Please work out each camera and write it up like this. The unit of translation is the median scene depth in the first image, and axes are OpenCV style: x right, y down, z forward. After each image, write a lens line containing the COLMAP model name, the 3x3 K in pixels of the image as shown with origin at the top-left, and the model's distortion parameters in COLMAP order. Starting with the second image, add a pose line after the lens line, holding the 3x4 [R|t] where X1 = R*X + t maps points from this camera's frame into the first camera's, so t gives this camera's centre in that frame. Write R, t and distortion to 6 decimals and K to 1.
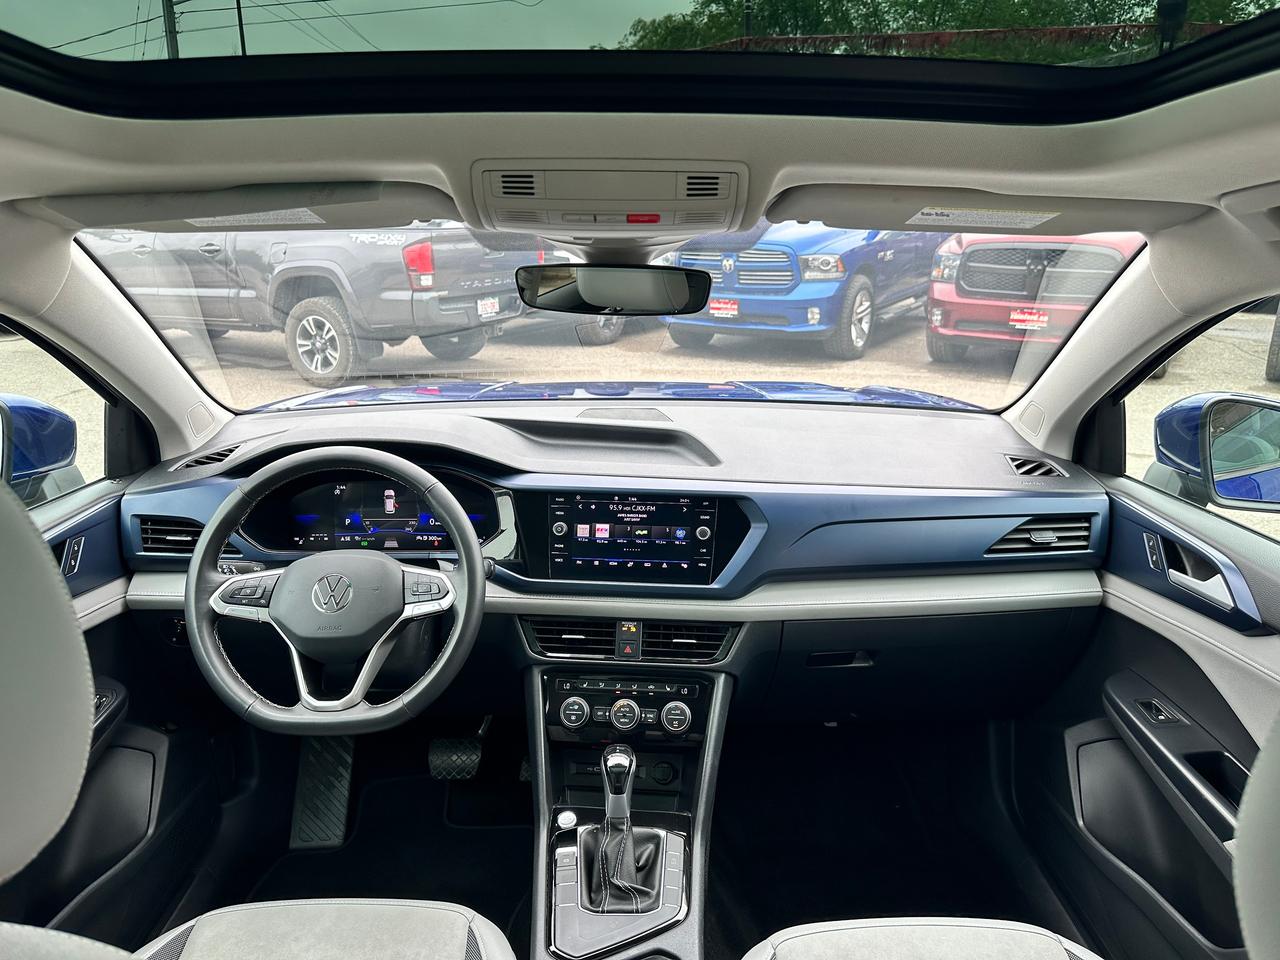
lens RADIAL K [[902.0, 0, 636.3], [0, 902.0, 472.1], [0, 0, 1]] dist [0.114450, -0.143019]
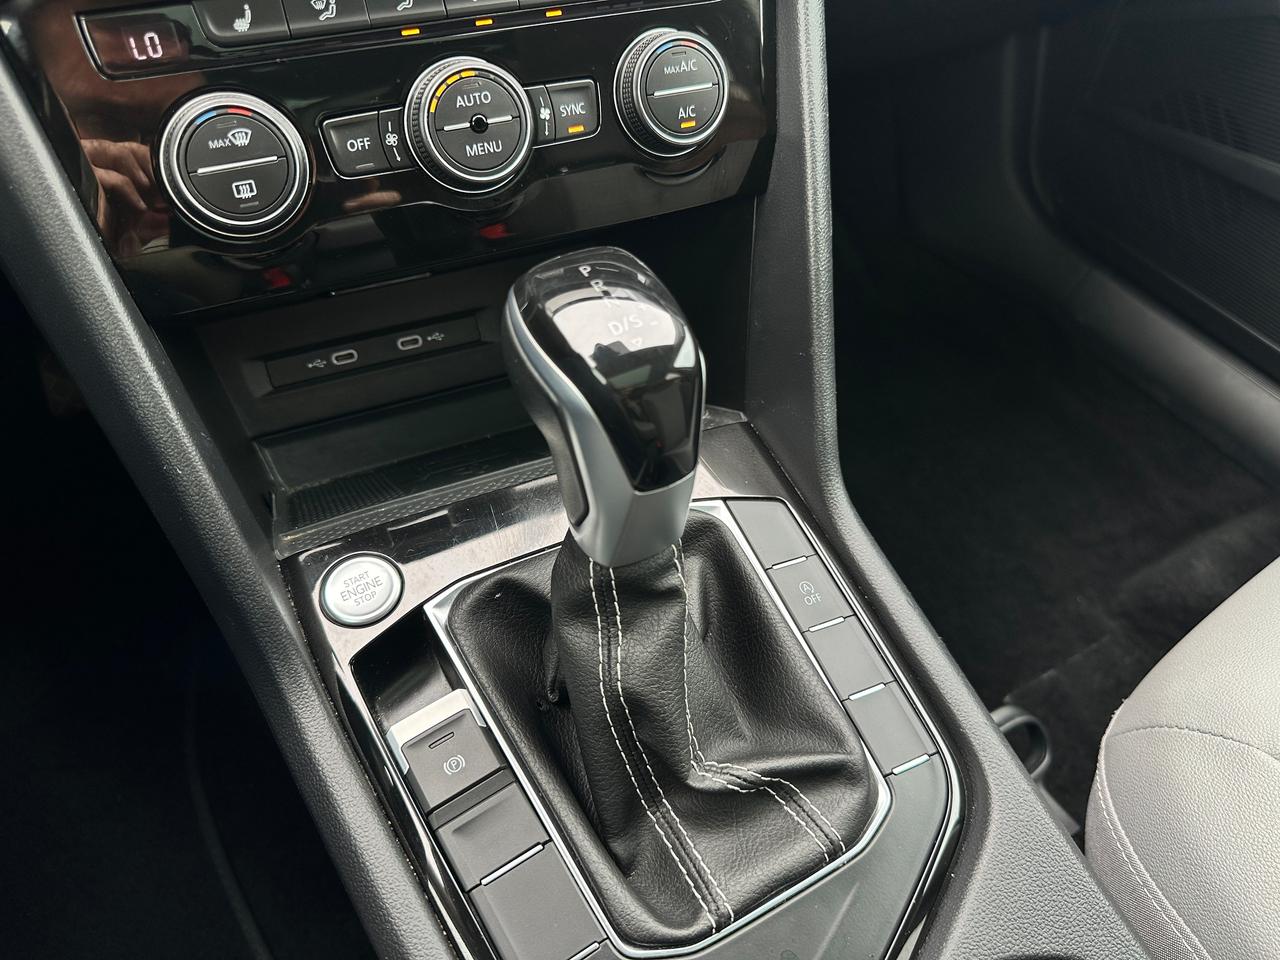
lens RADIAL K [[971.4, 0, 618.7], [0, 971.4, 505.6], [0, 0, 1]] dist [0.041690, -0.086697]
pose [[0.883610, -0.333063, 0.329093, -0.091854], [0.101666, 0.822563, 0.559512, 0.211559], [-0.457053, -0.460933, 0.760686, 0.751899]]
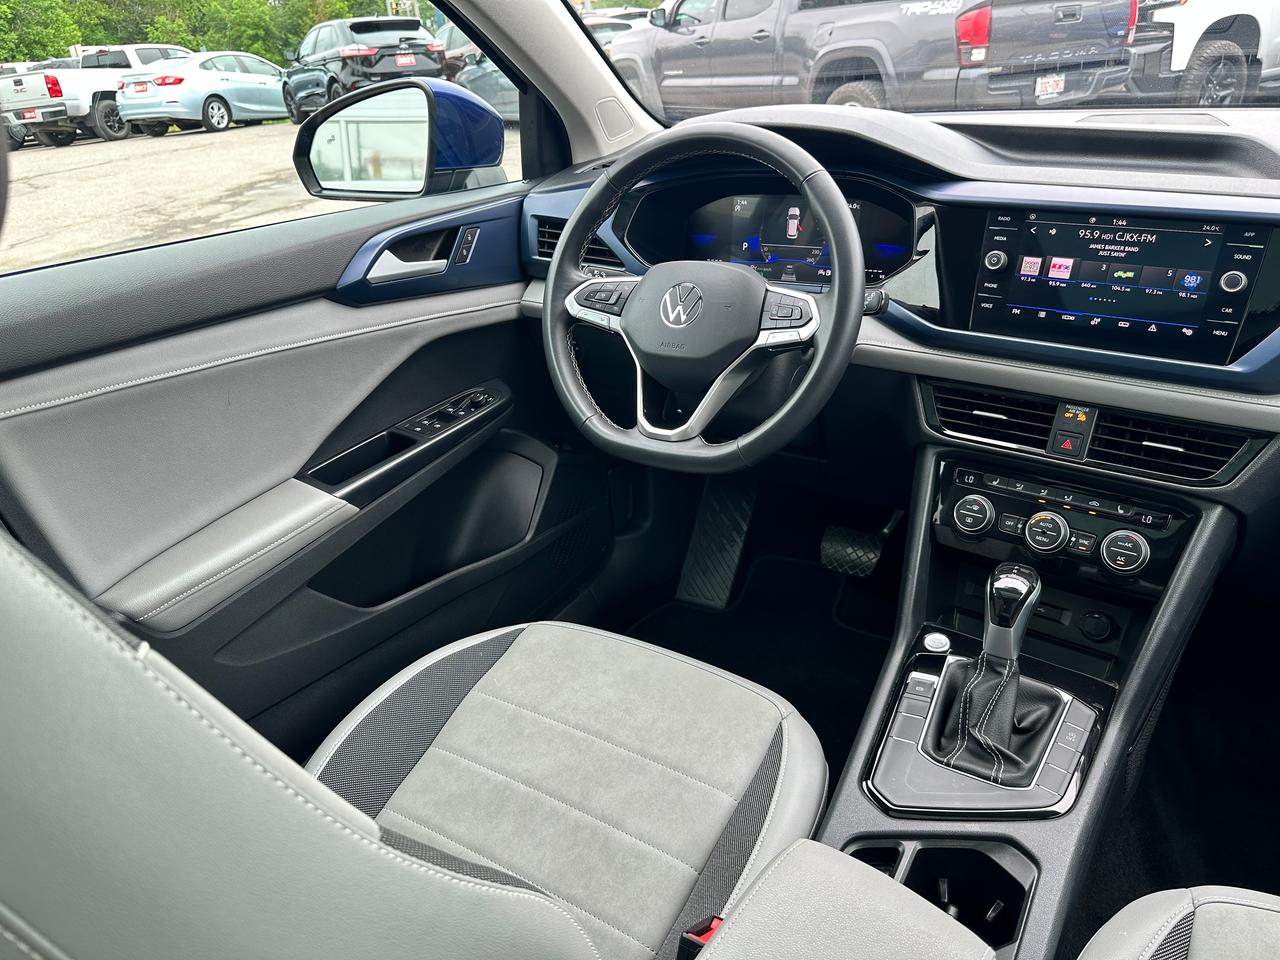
lens RADIAL K [[915.5, 0, 623.9], [0, 915.5, 478.9], [0, 0, 1]] dist [-0.005246, -0.006223]
pose [[0.835656, 0.189760, -0.515432, 0.072596], [-0.082906, 0.971250, 0.223160, 0.093636], [0.542960, -0.143753, 0.827363, 0.234304]]
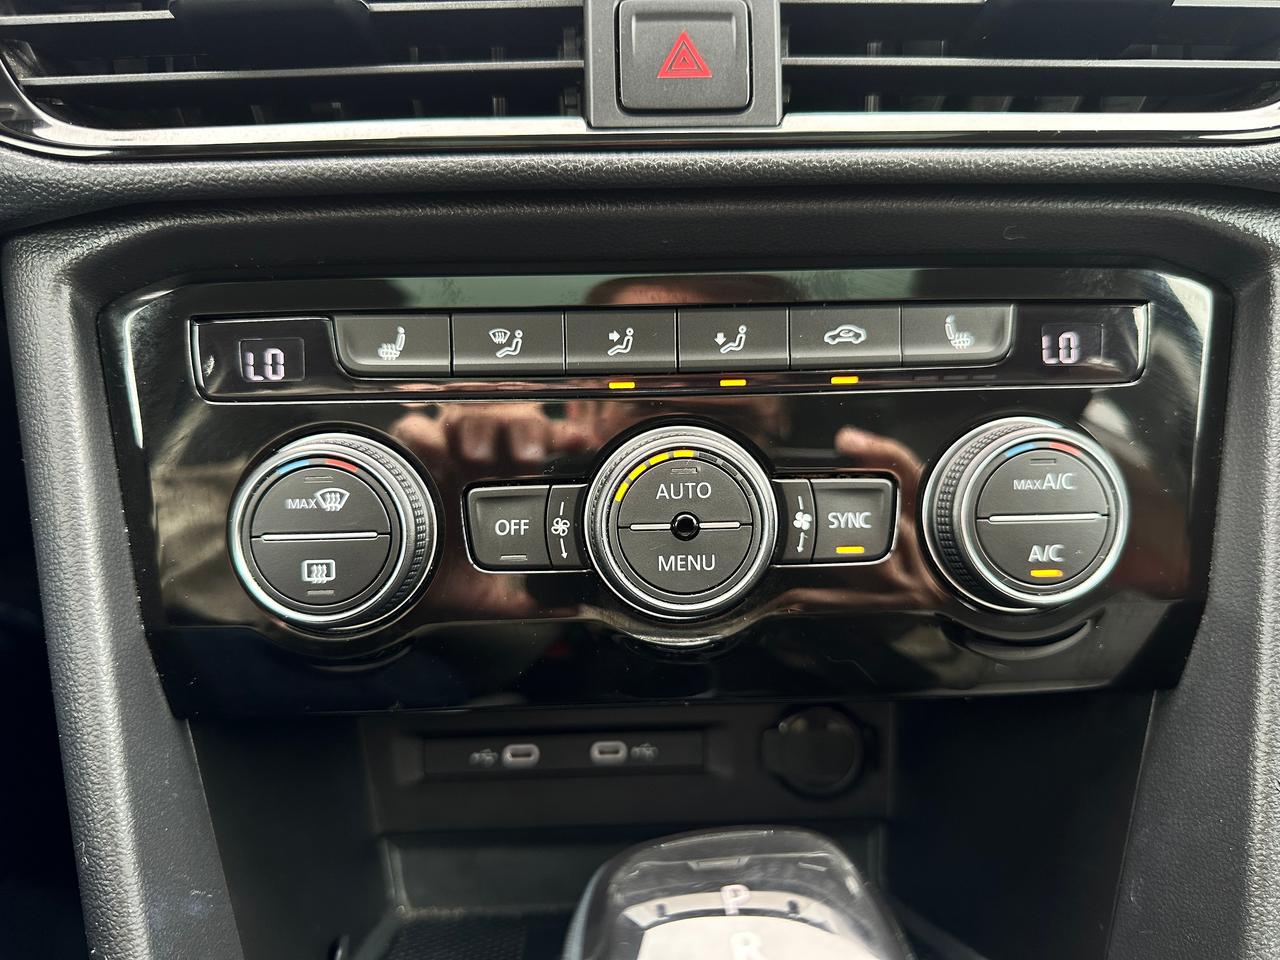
lens RADIAL K [[971.4, 0, 618.7], [0, 971.4, 505.6], [0, 0, 1]] dist [0.041690, -0.086697]
pose [[0.994510, -0.072453, 0.075506, -0.033924], [0.051235, 0.966275, 0.252365, 0.223009], [-0.091244, -0.247111, 0.964682, 0.848154]]
